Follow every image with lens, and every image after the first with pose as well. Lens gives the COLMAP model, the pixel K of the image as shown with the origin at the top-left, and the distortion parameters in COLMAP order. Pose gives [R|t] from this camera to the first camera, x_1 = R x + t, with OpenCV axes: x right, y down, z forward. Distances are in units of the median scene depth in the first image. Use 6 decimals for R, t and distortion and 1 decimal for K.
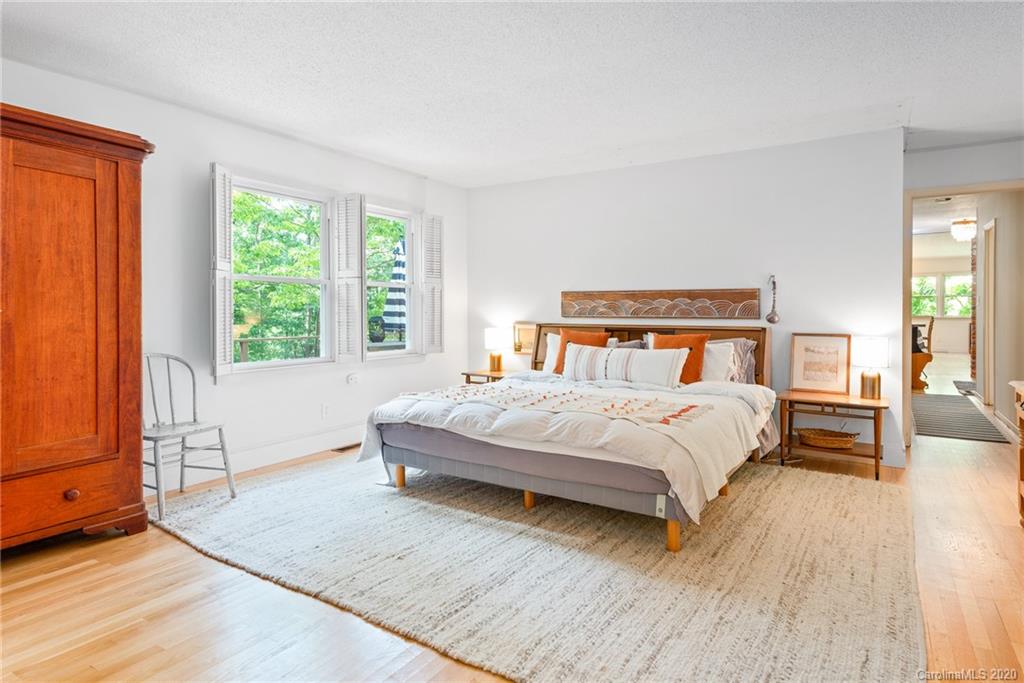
lens RADIAL K [[569.9, 0, 554.6], [0, 569.9, 321.2], [0, 0, 1]] dist [0.008199, 0.001375]
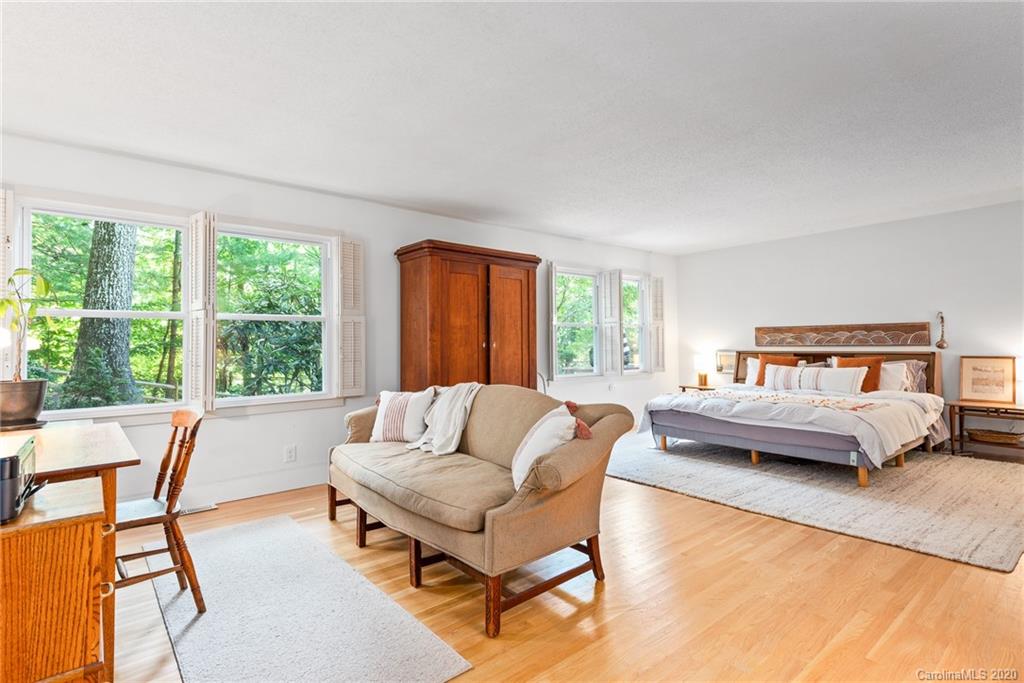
lens RADIAL K [[513.2, 0, 515.0], [0, 513.2, 336.1], [0, 0, 1]] dist [0.002538, -0.001098]
pose [[0.937150, -0.017863, -0.348469, -0.131096], [0.006554, 0.999414, -0.033606, 0.008482], [0.348865, 0.029210, 0.936718, -0.471217]]
